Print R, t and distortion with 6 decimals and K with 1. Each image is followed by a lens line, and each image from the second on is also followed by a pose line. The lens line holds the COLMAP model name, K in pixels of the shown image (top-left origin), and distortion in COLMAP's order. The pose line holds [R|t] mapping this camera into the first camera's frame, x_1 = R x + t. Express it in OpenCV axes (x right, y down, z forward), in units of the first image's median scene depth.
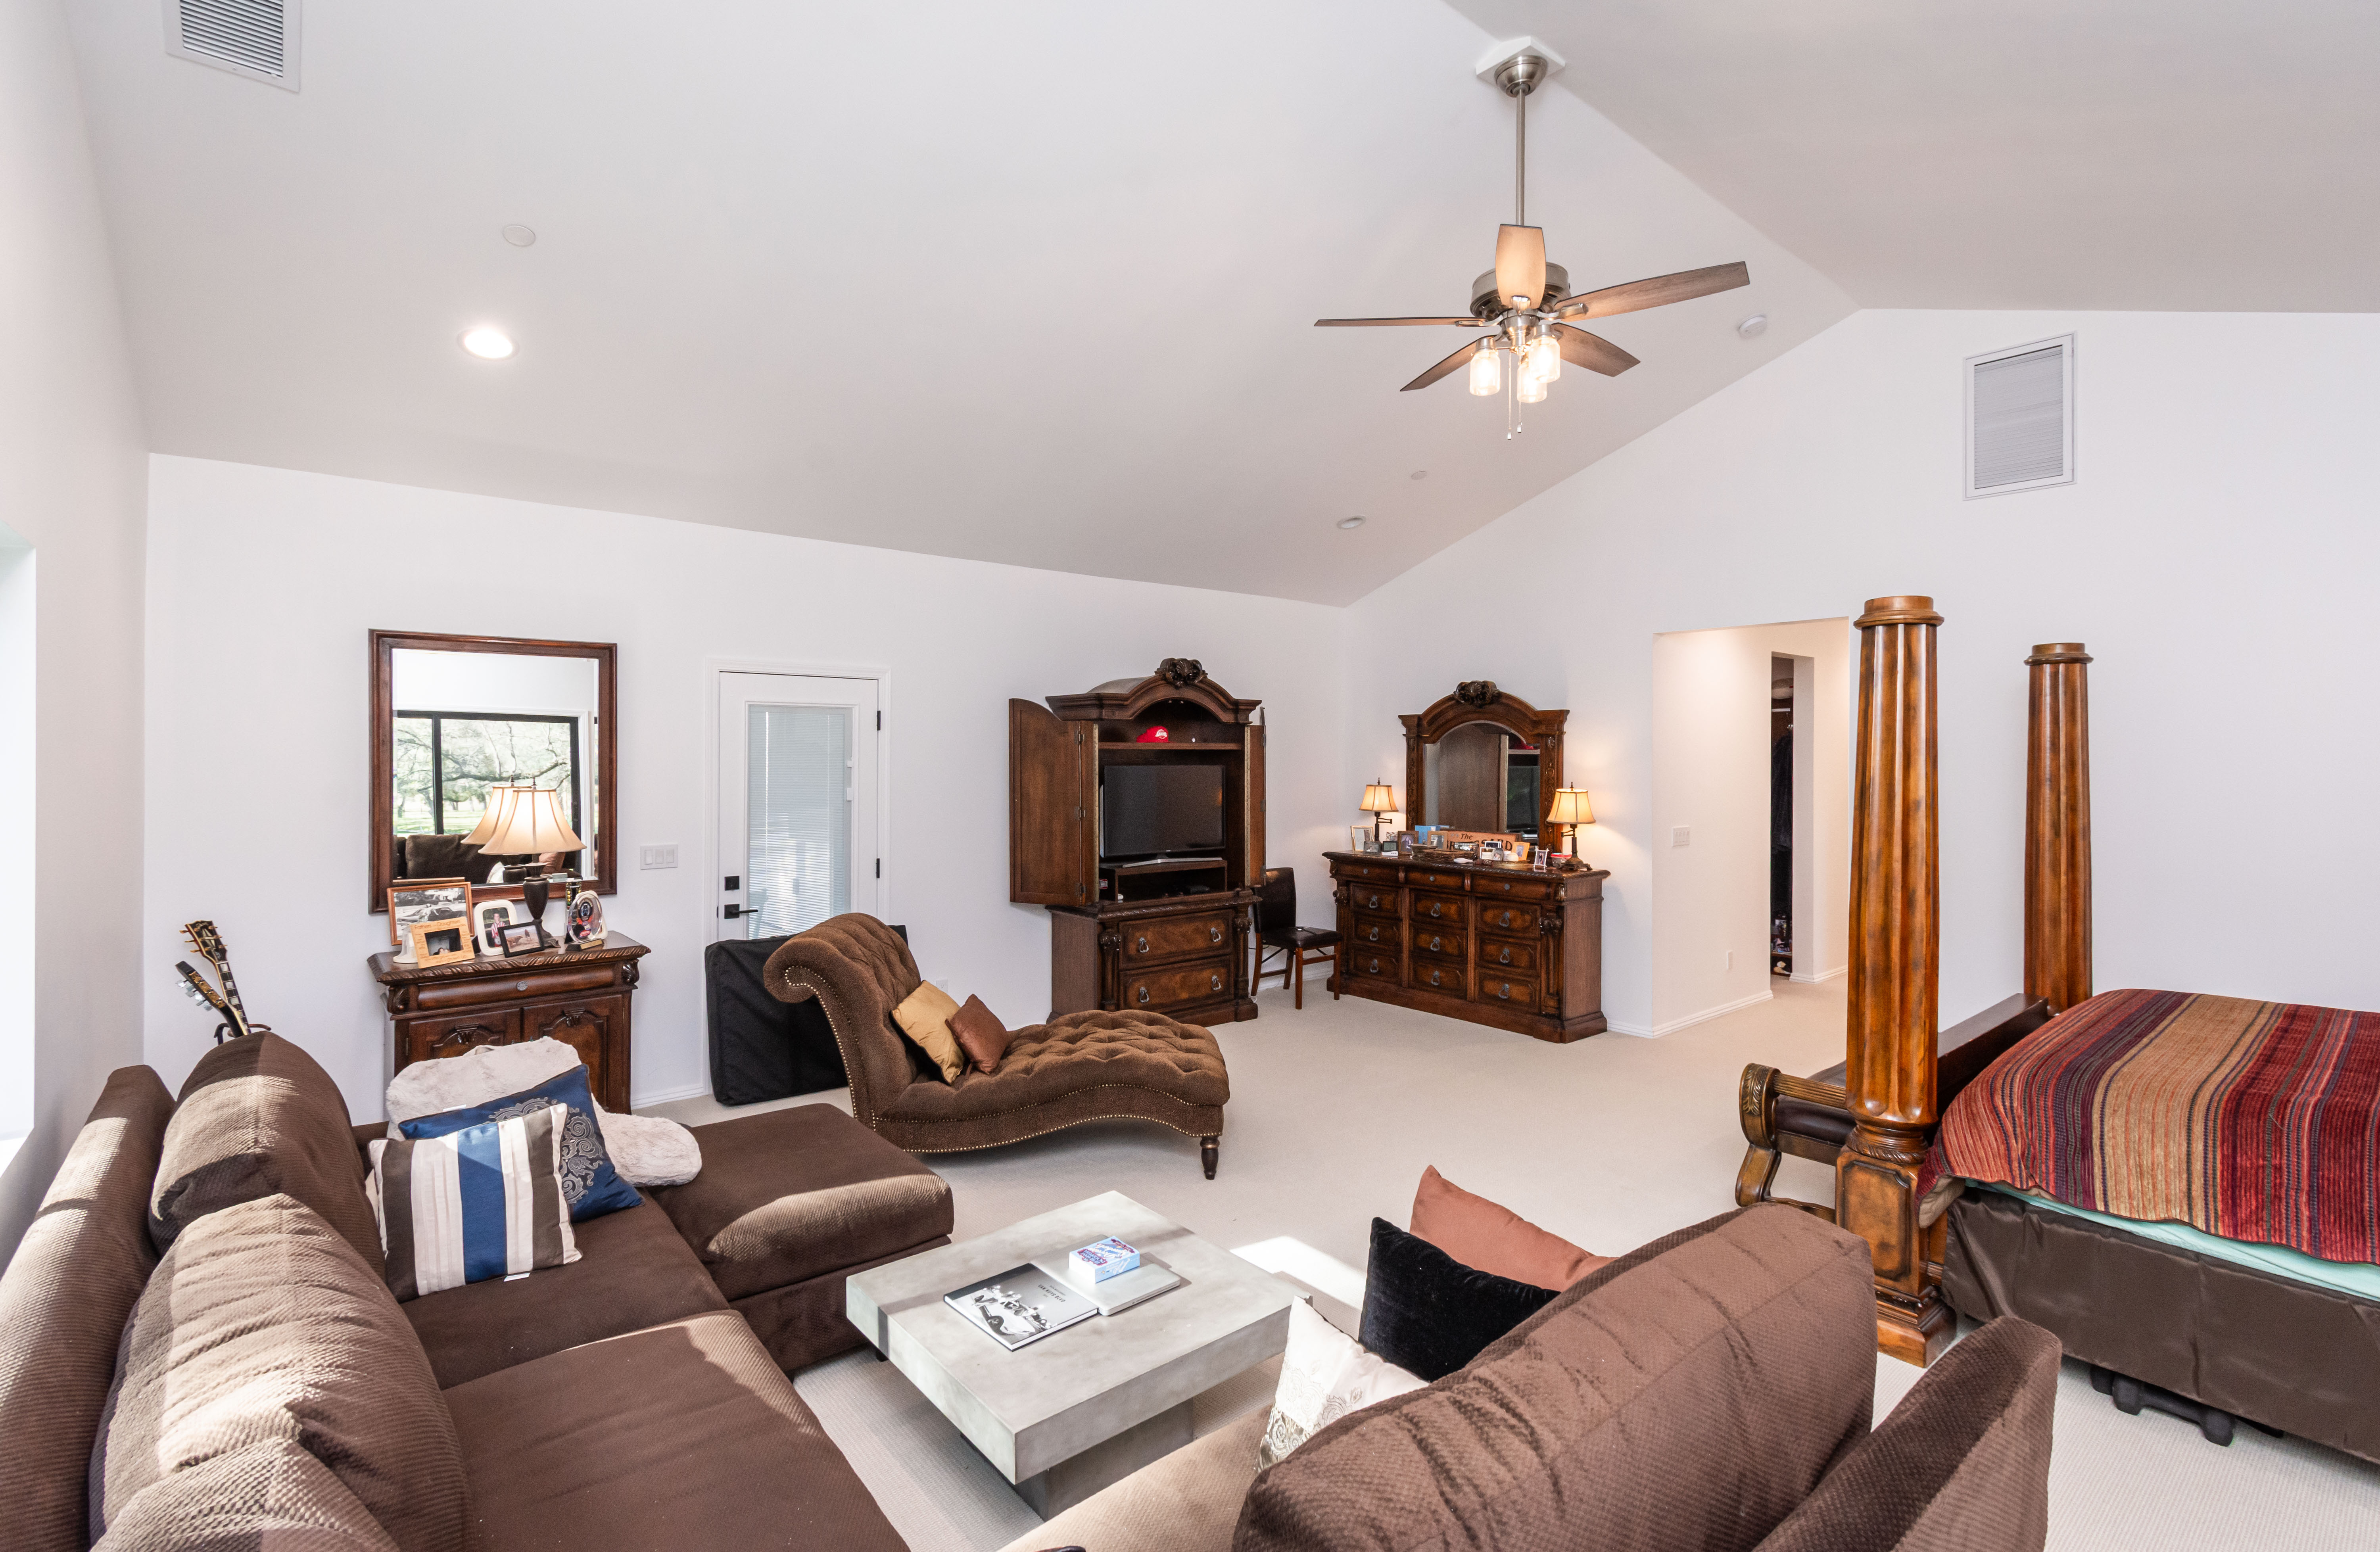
lens RADIAL K [[1069.6, 0, 1183.8], [0, 1069.6, 767.3], [0, 0, 1]] dist [-0.000421, 0.000604]
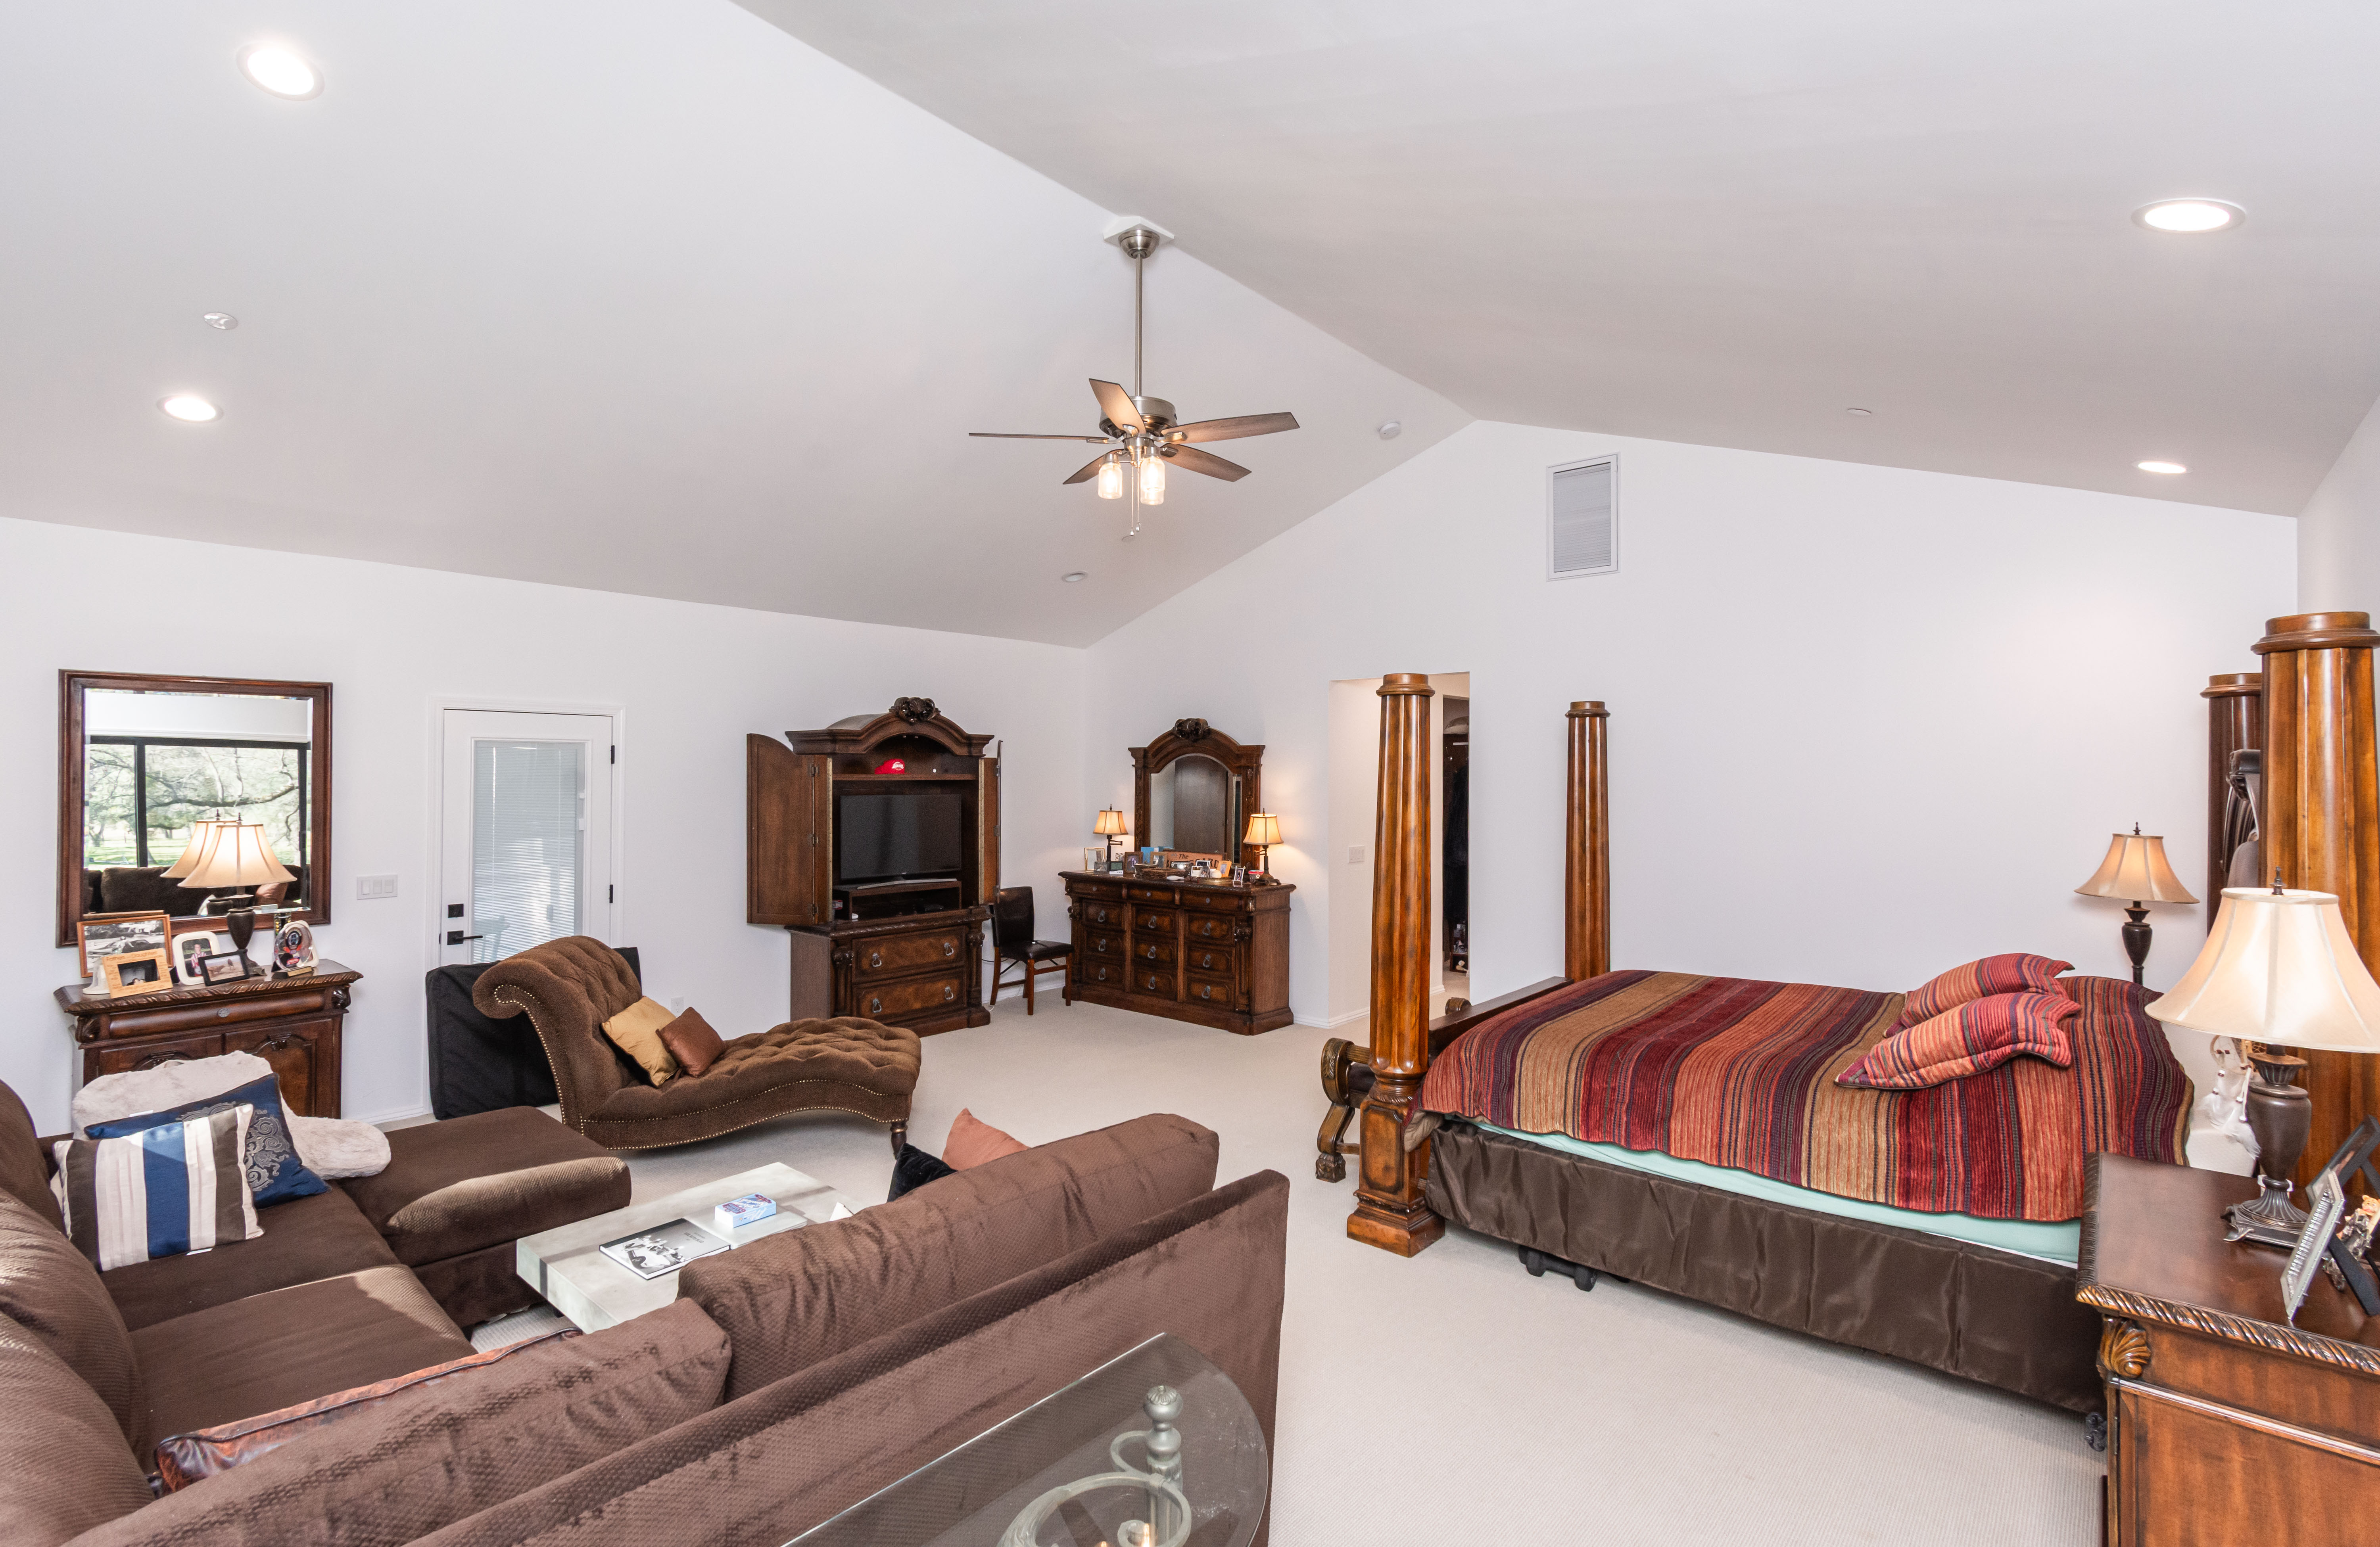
lens RADIAL K [[1073.8, 0, 1190.0], [0, 1073.8, 773.5], [0, 0, 1]] dist [0.002424, -0.002228]
pose [[0.987164, -0.000095, 0.159707, 0.143442], [0.001844, 0.999940, -0.010800, -0.016285], [-0.159697, 0.010956, 0.987105, -0.186970]]
